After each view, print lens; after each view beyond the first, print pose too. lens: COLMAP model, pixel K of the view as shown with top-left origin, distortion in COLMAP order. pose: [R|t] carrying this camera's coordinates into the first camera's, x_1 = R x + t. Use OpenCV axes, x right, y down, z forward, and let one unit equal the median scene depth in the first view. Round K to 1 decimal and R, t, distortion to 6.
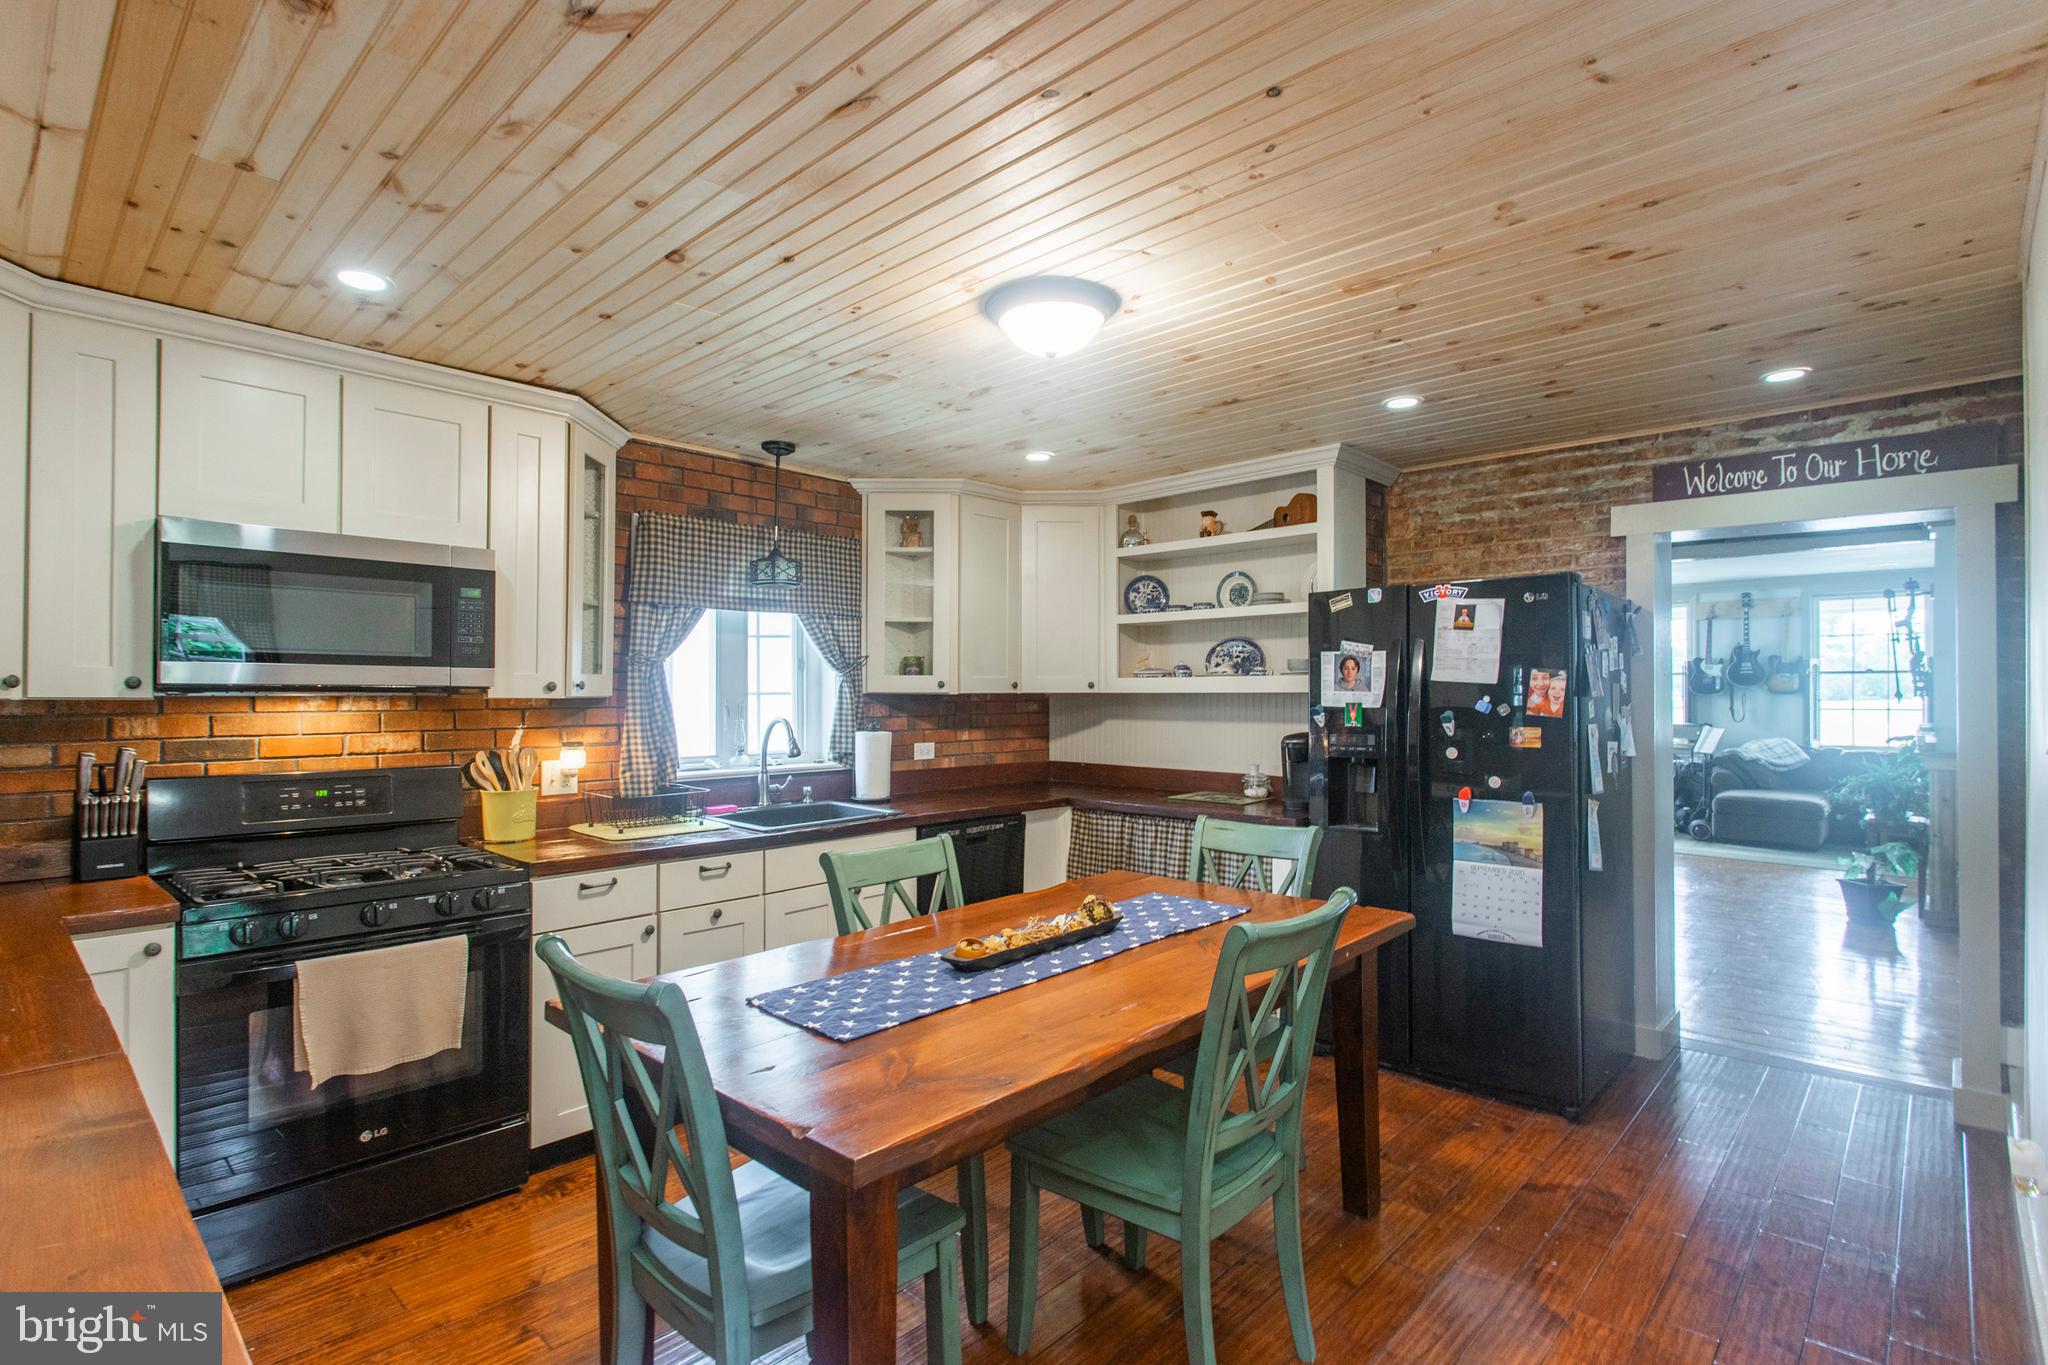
lens RADIAL K [[971.4, 0, 1016.7], [0, 971.4, 687.5], [0, 0, 1]] dist [-0.001360, 0.000547]
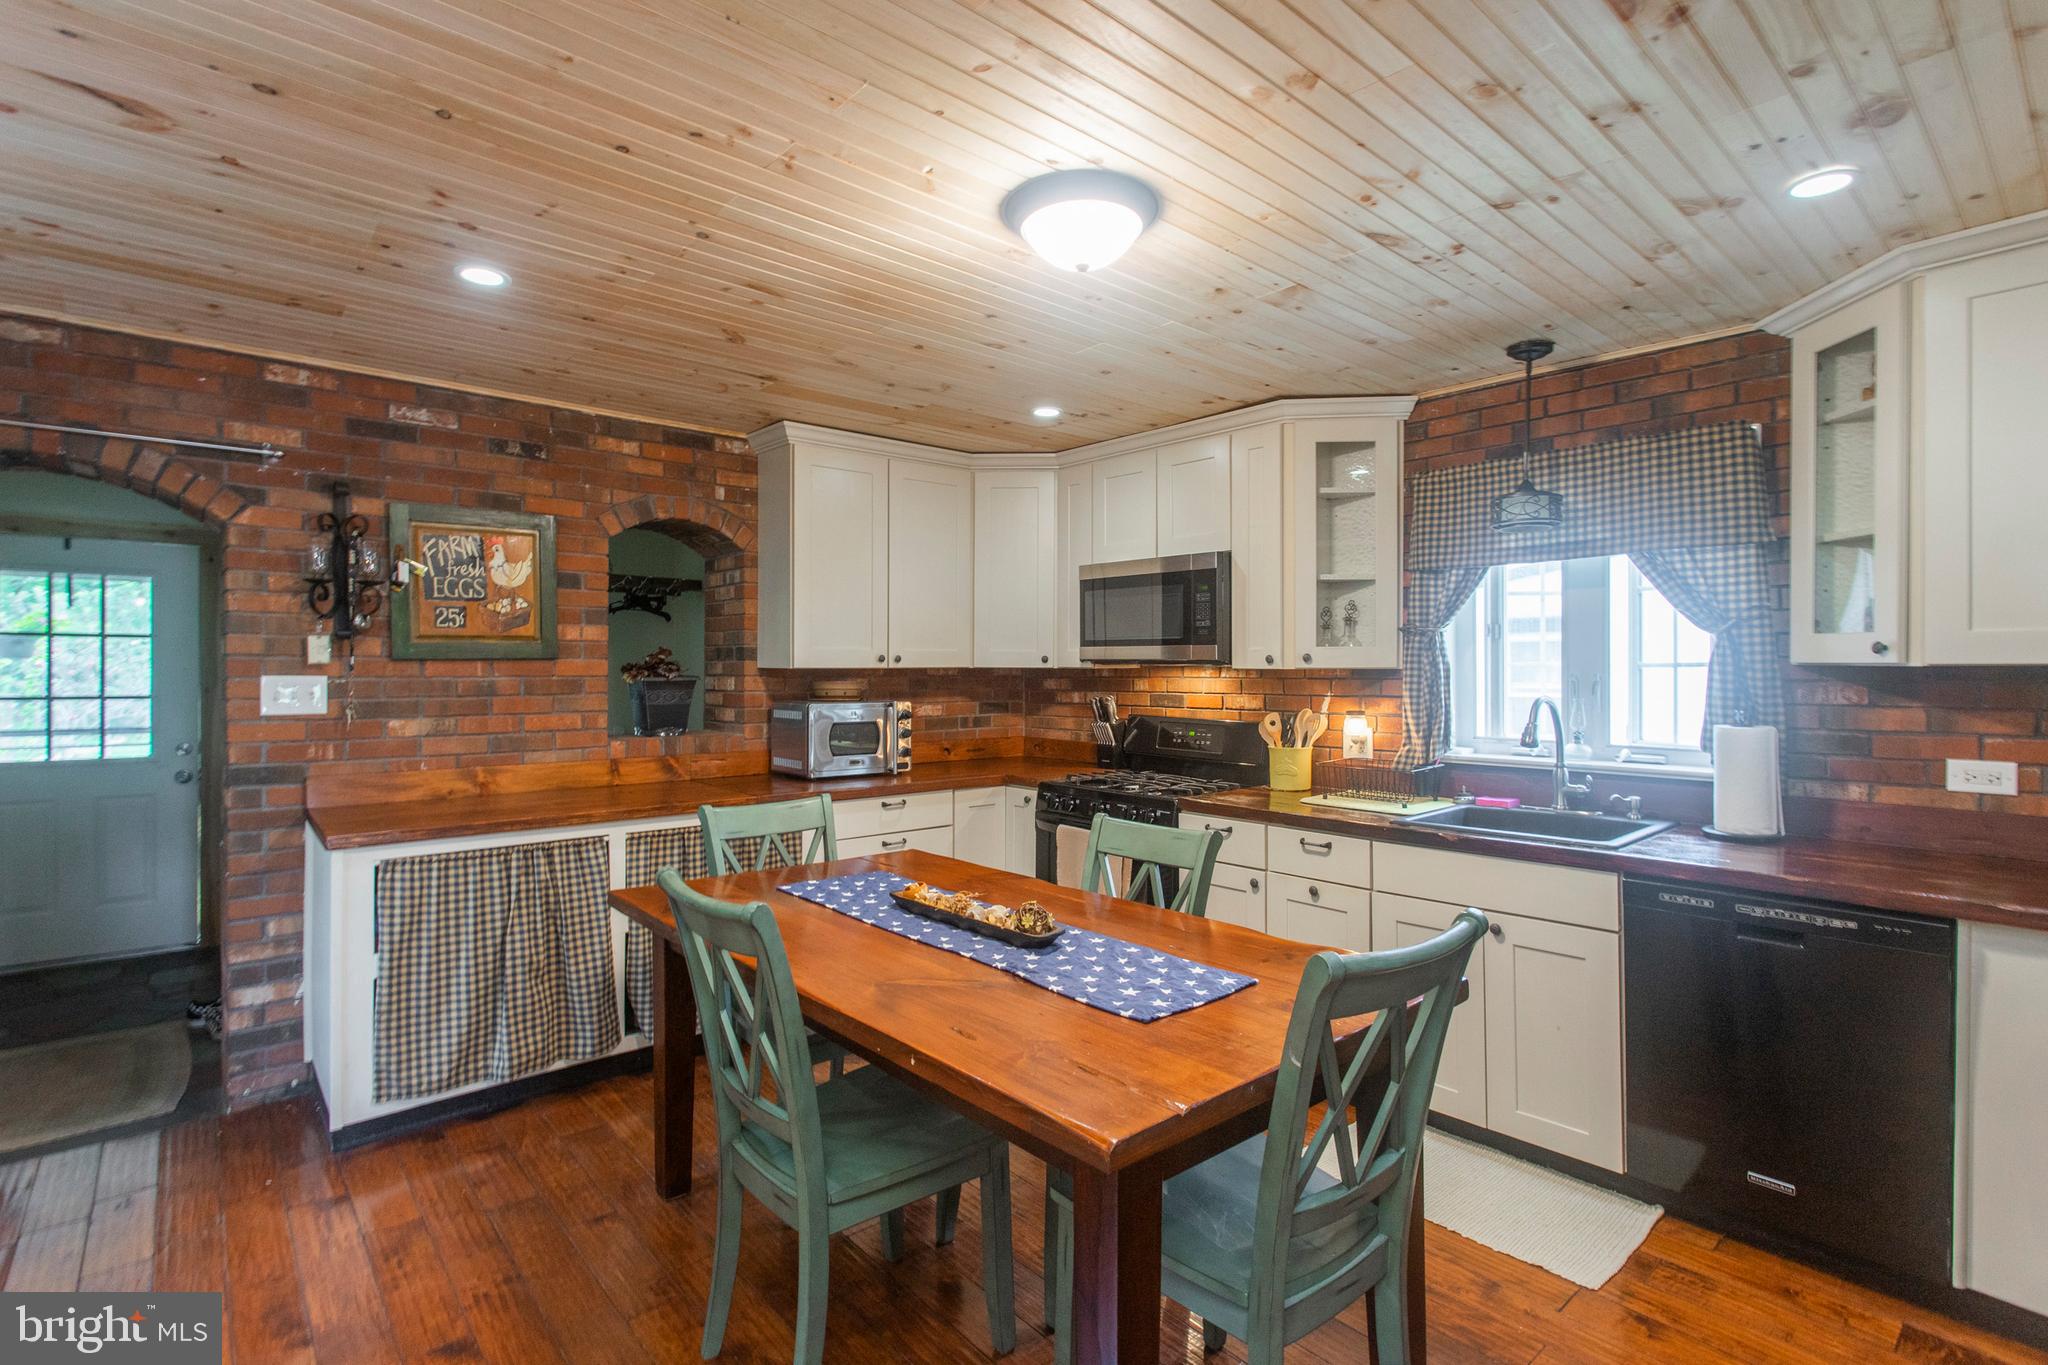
lens RADIAL K [[986.8, 0, 1026.3], [0, 986.8, 669.8], [0, 0, 1]] dist [-0.000254, 0.000263]
pose [[-0.105606, 0.005320, -0.994394, 0.620484], [0.007171, 0.999964, 0.004588, 0.003684], [0.994382, -0.006646, -0.105640, 0.719206]]
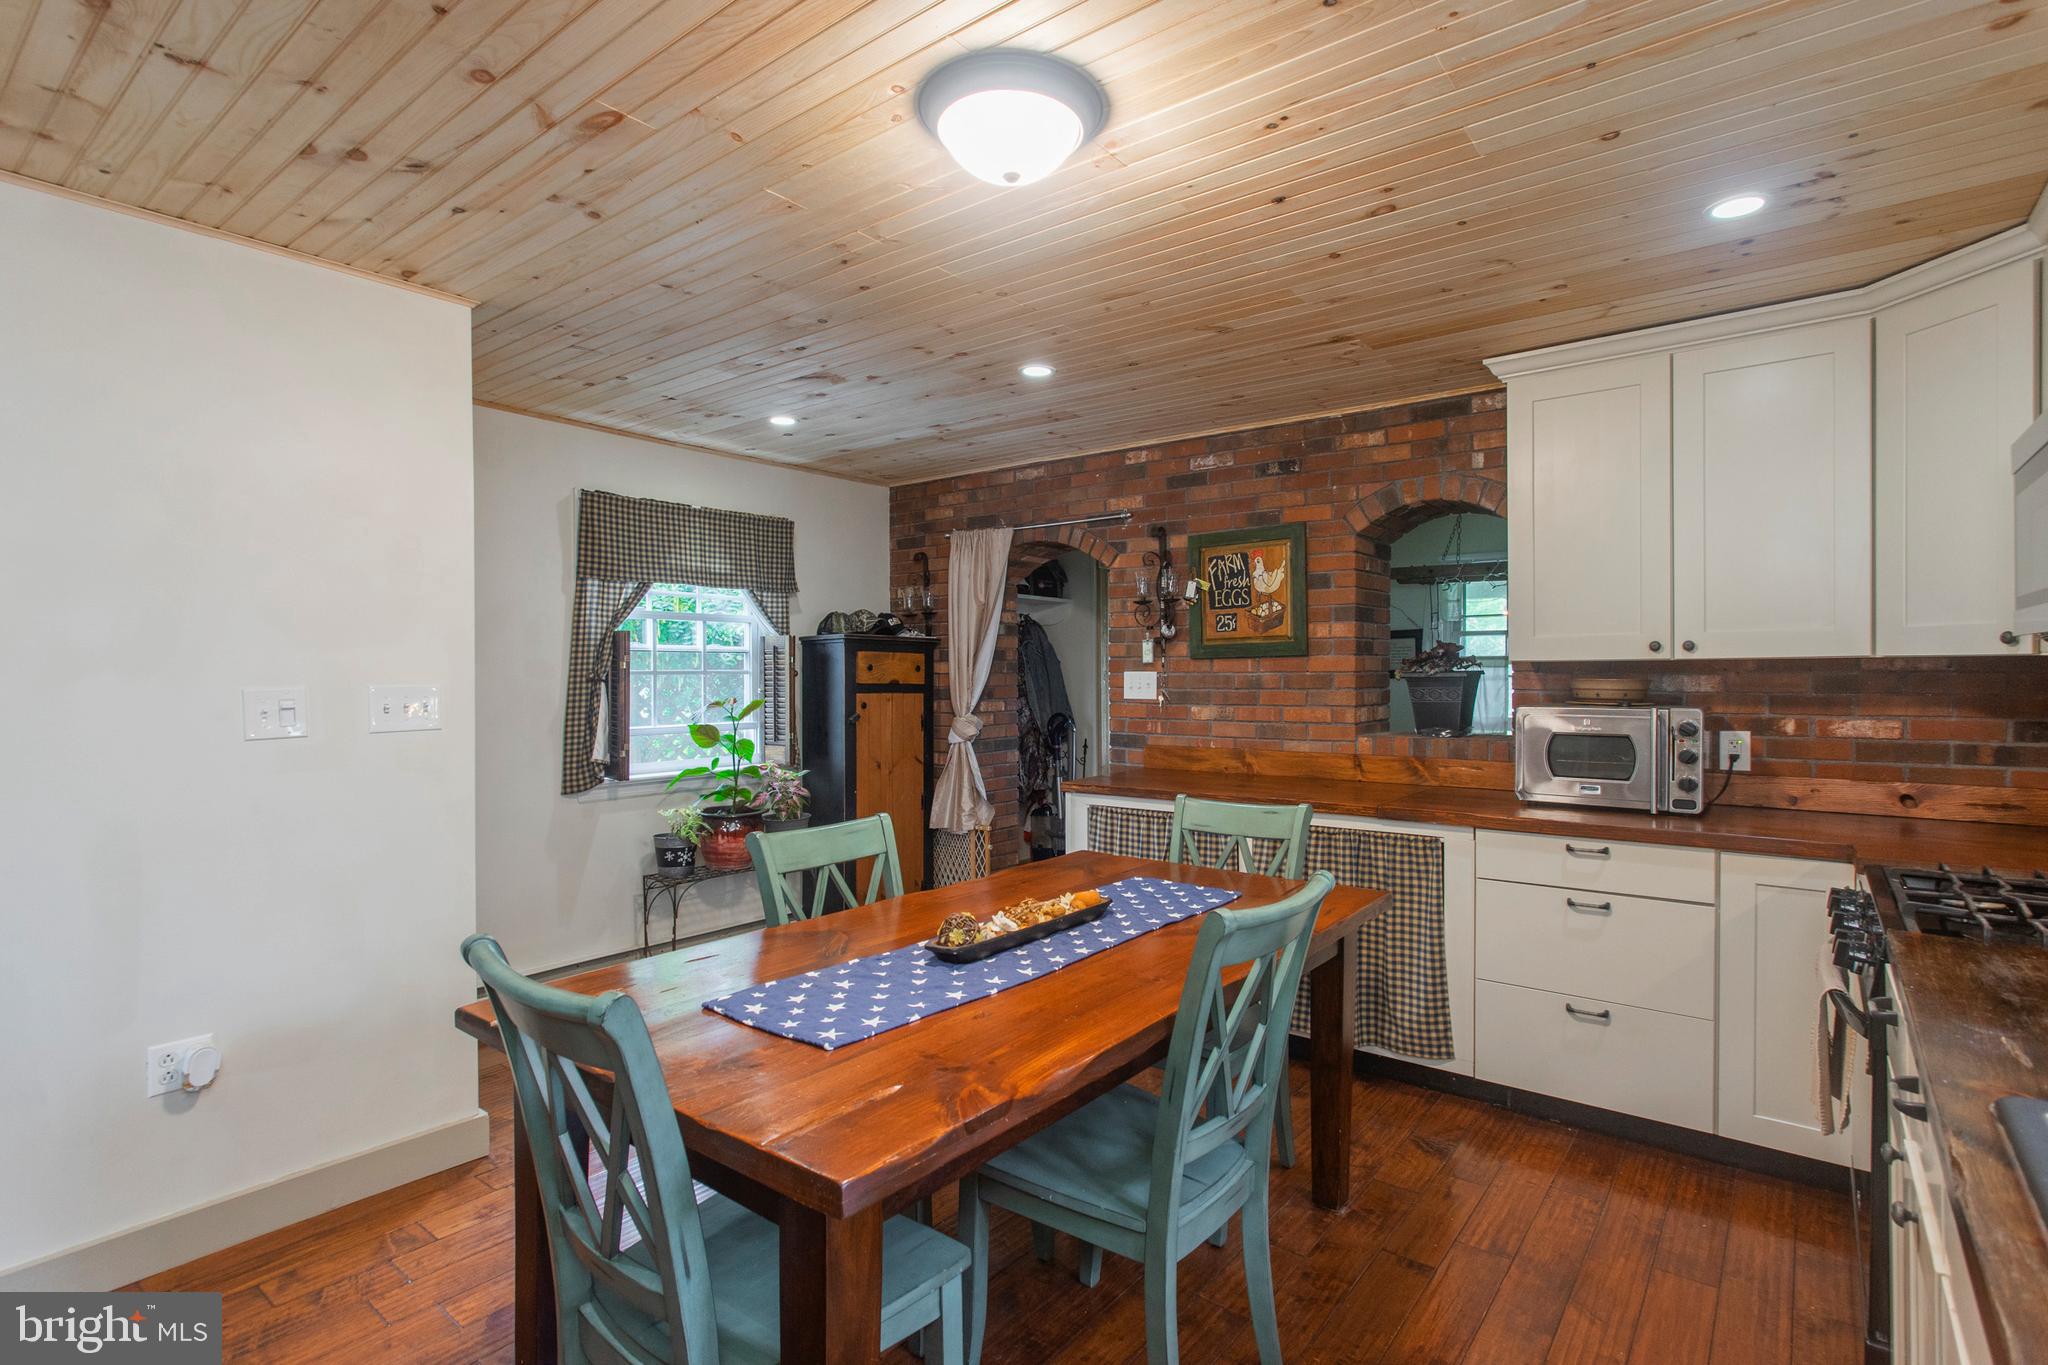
lens RADIAL K [[986.8, 0, 1026.3], [0, 986.8, 669.8], [0, 0, 1]] dist [-0.000254, 0.000263]
pose [[-0.996096, 0.008322, -0.087881, 0.060762], [0.009278, 0.999902, -0.010482, 0.017940], [0.087785, -0.011256, -0.996076, 1.189642]]
